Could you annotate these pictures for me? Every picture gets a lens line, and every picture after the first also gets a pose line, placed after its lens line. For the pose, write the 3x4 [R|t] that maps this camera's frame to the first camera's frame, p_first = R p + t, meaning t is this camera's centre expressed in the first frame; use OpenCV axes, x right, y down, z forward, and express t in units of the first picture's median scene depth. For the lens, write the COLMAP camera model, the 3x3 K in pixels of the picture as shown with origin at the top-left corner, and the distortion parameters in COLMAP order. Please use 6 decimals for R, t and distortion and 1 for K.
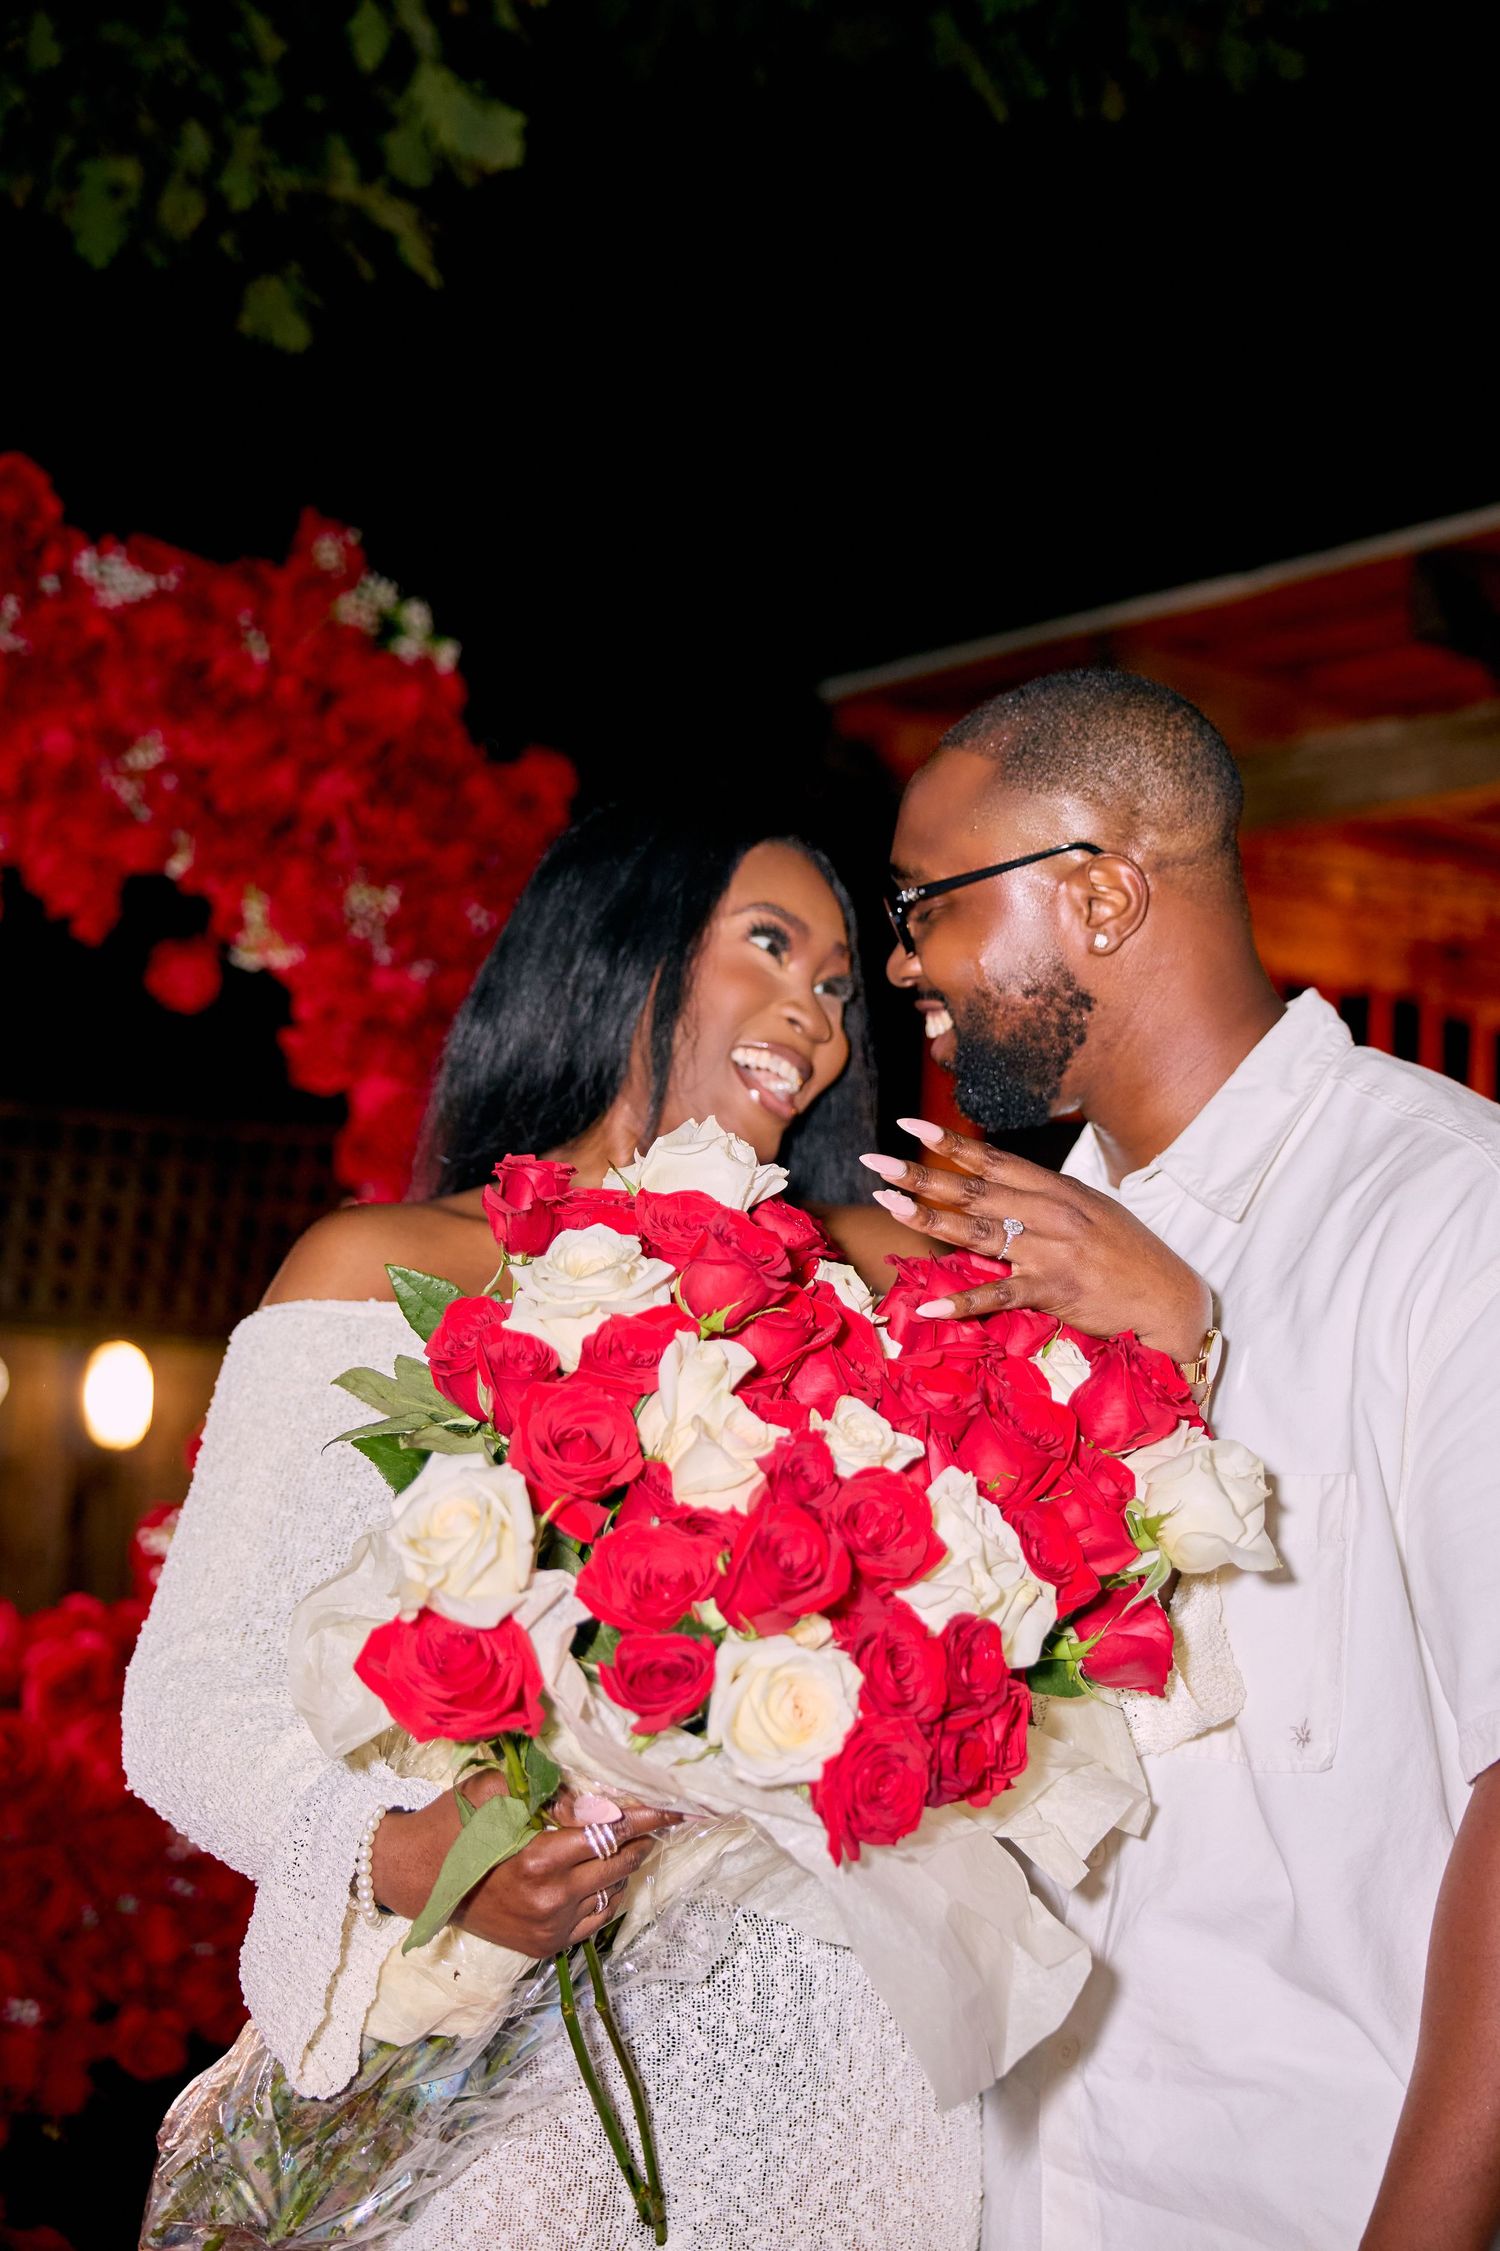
lens RADIAL K [[3332.1, 0, 750.0], [0, 3332.1, 1125.5], [0, 0, 1]] dist [0.001534, 1.109663]
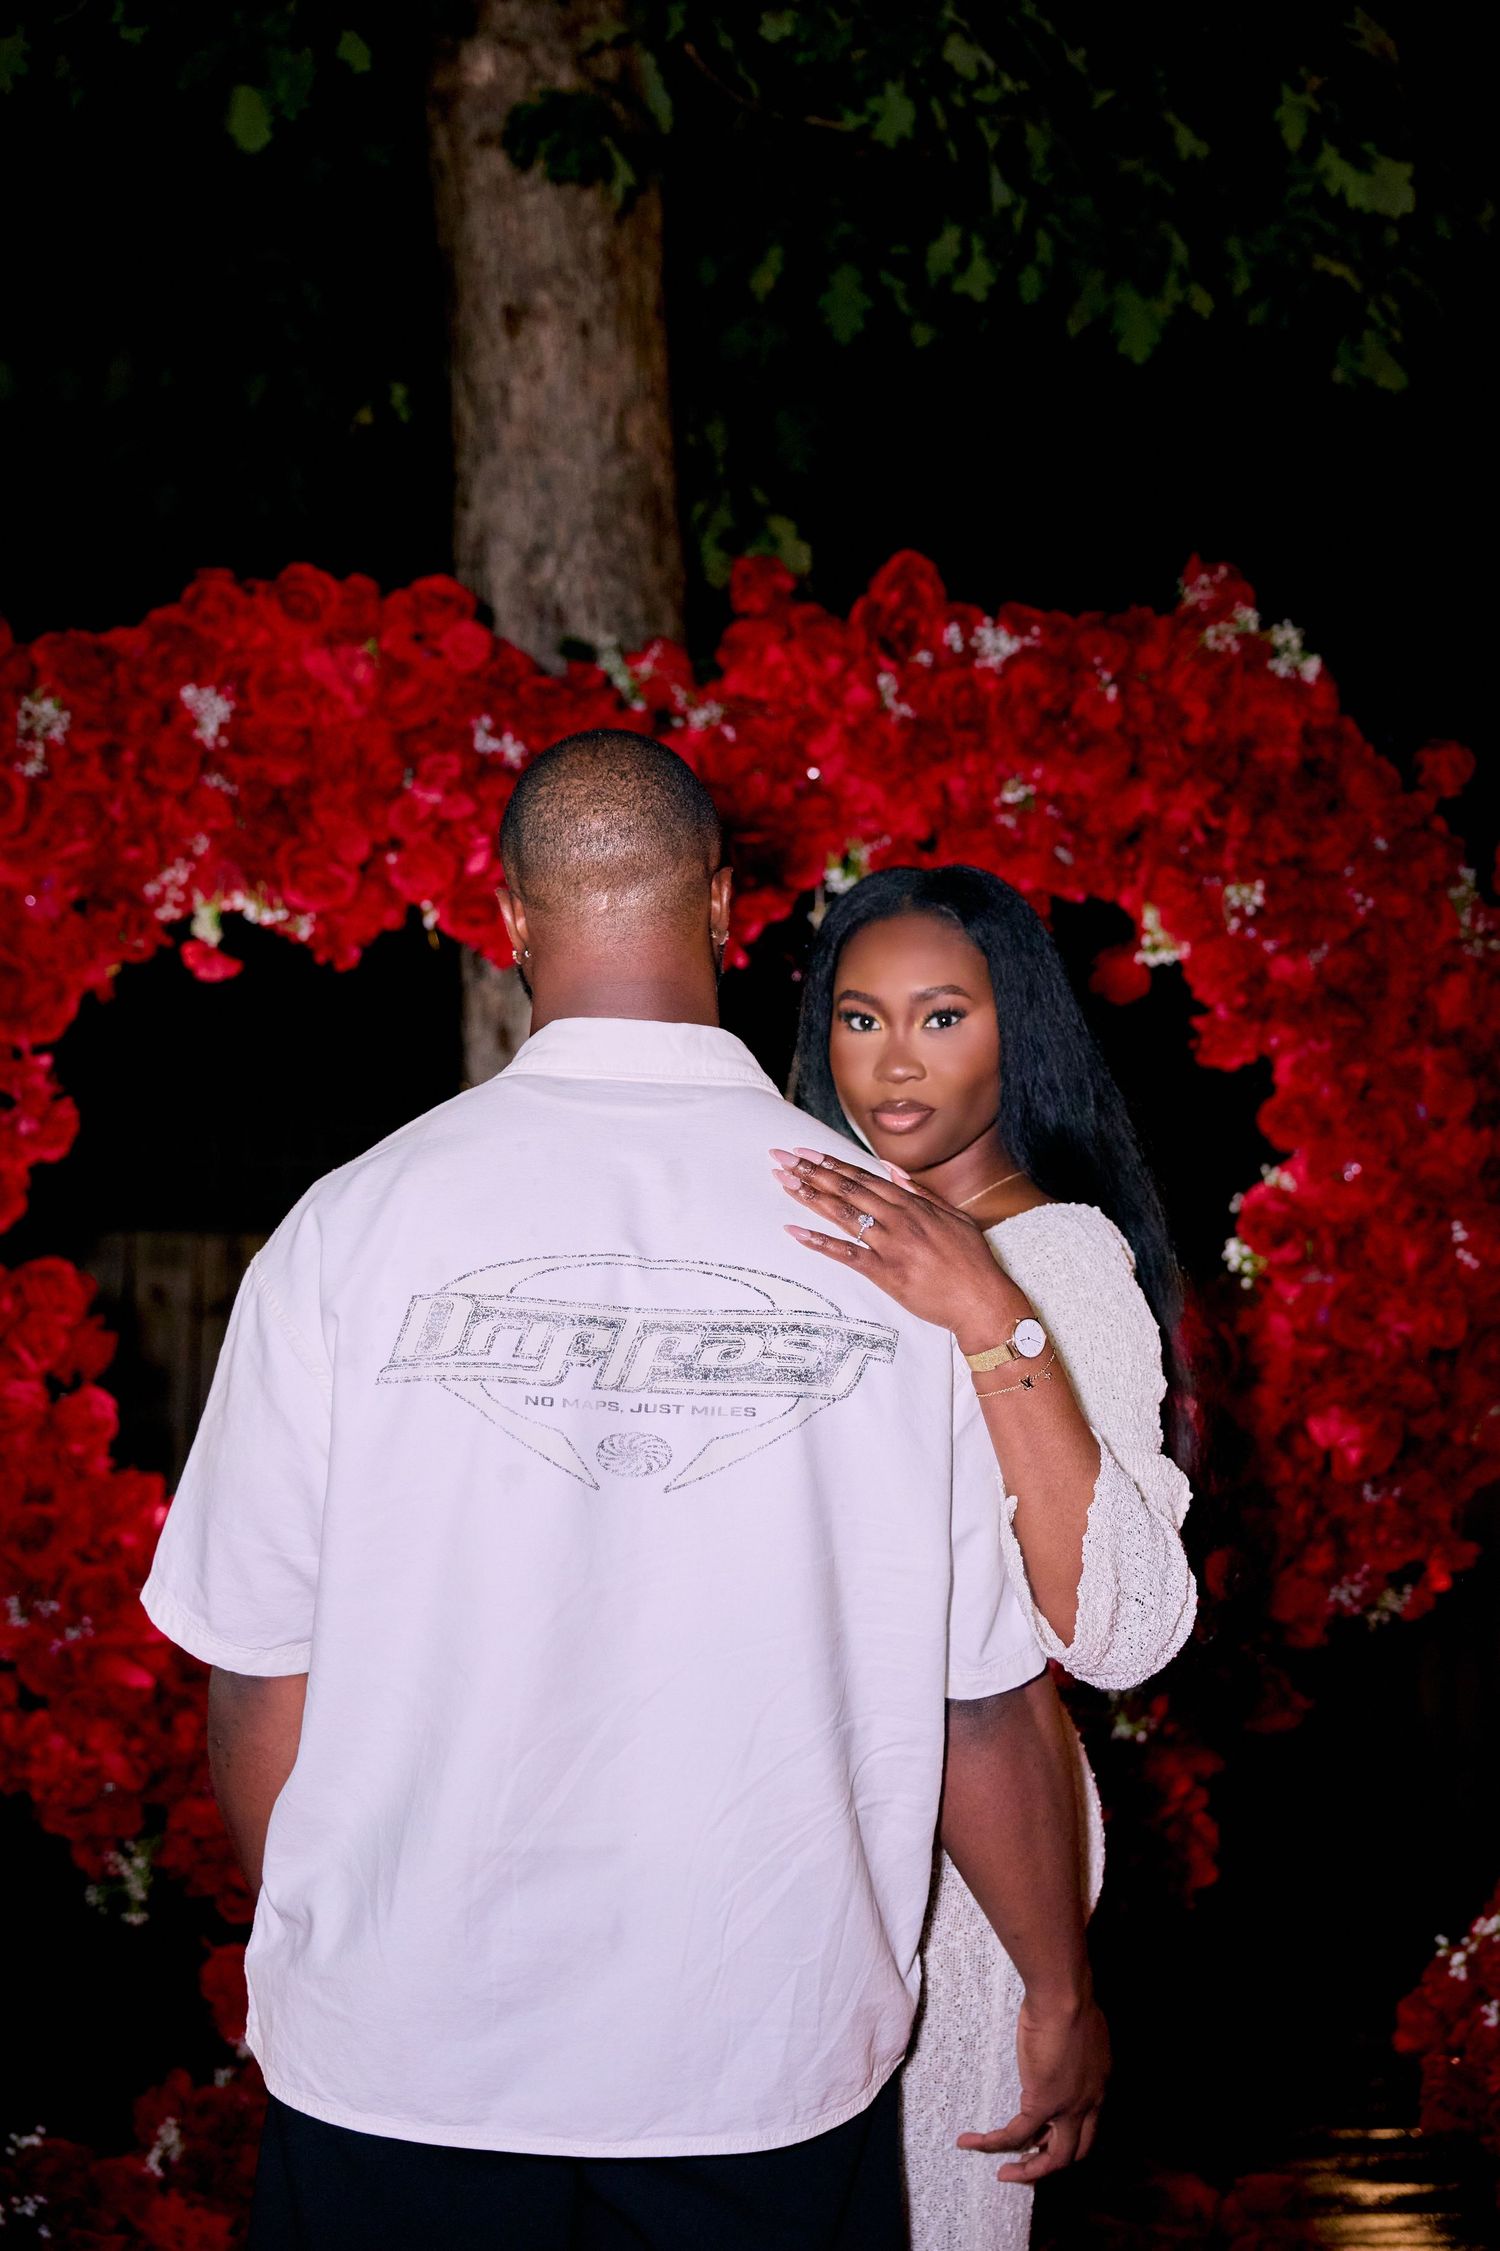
lens RADIAL K [[3025.6, 0, 750.0], [0, 3025.6, 1125.5], [0, 0, 1]] dist [-0.032103, 0.042392]
pose [[0.853169, -0.049546, -0.519276, 0.262151], [0.056041, 0.998423, -0.003187, 0.001959], [0.518615, -0.026382, 0.854601, 0.054371]]
